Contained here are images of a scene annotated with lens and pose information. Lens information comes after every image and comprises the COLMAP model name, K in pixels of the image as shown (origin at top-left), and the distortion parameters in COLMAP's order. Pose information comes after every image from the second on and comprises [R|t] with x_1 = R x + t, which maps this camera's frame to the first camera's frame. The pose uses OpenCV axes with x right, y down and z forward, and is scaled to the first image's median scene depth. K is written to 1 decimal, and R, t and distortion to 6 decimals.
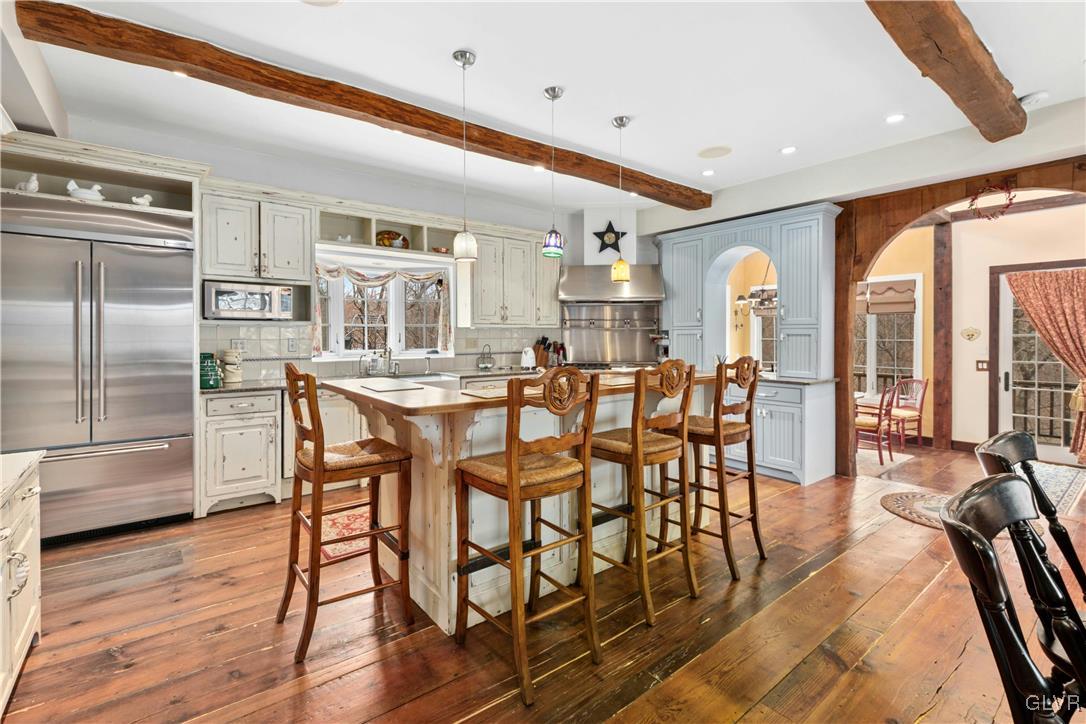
lens RADIAL K [[484.6, 0, 545.4], [0, 484.6, 335.8], [0, 0, 1]] dist [-0.000029, -0.000041]
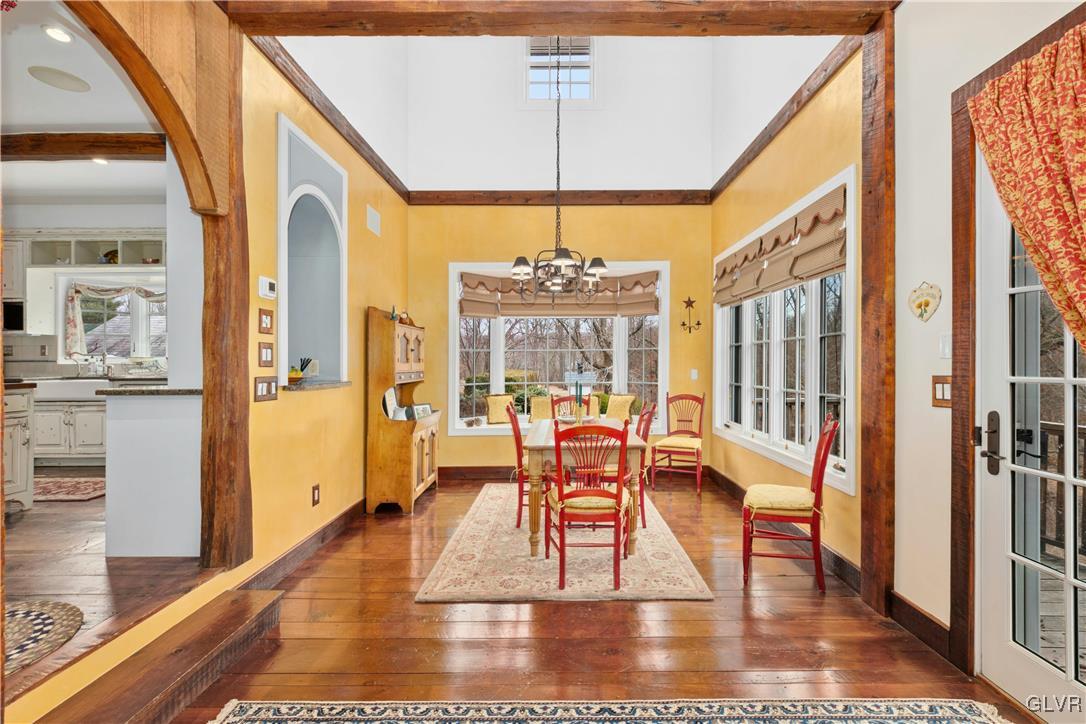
lens RADIAL K [[484.6, 0, 544.0], [0, 484.6, 360.7], [0, 0, 1]] dist [-0.000029, -0.000041]
pose [[0.781324, -0.004809, -0.624107, 0.966511], [0.004143, 0.999988, -0.002520, 0.043136], [0.624112, -0.000617, 0.781335, 0.604669]]
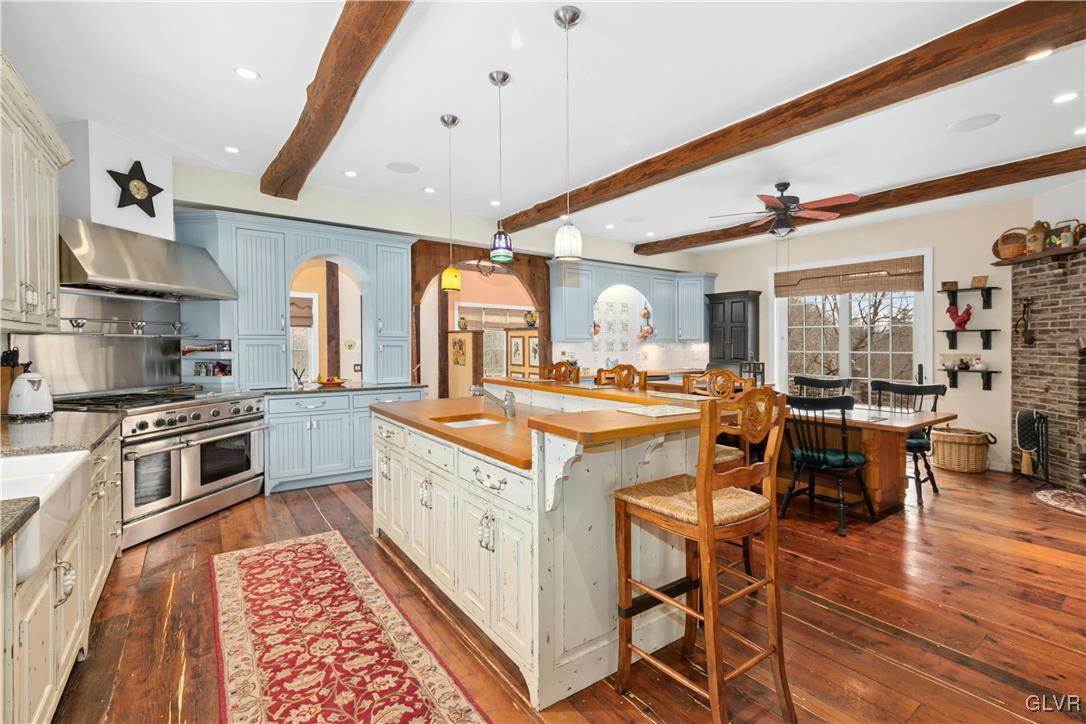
lens RADIAL K [[484.6, 0, 542.0], [0, 484.6, 355.9], [0, 0, 1]] dist [-0.000029, -0.000041]
pose [[0.046429, -0.023625, 0.998642, -0.461296], [0.001099, 0.999721, 0.023599, -0.003854], [-0.998921, 0.000002, 0.046442, 0.455102]]
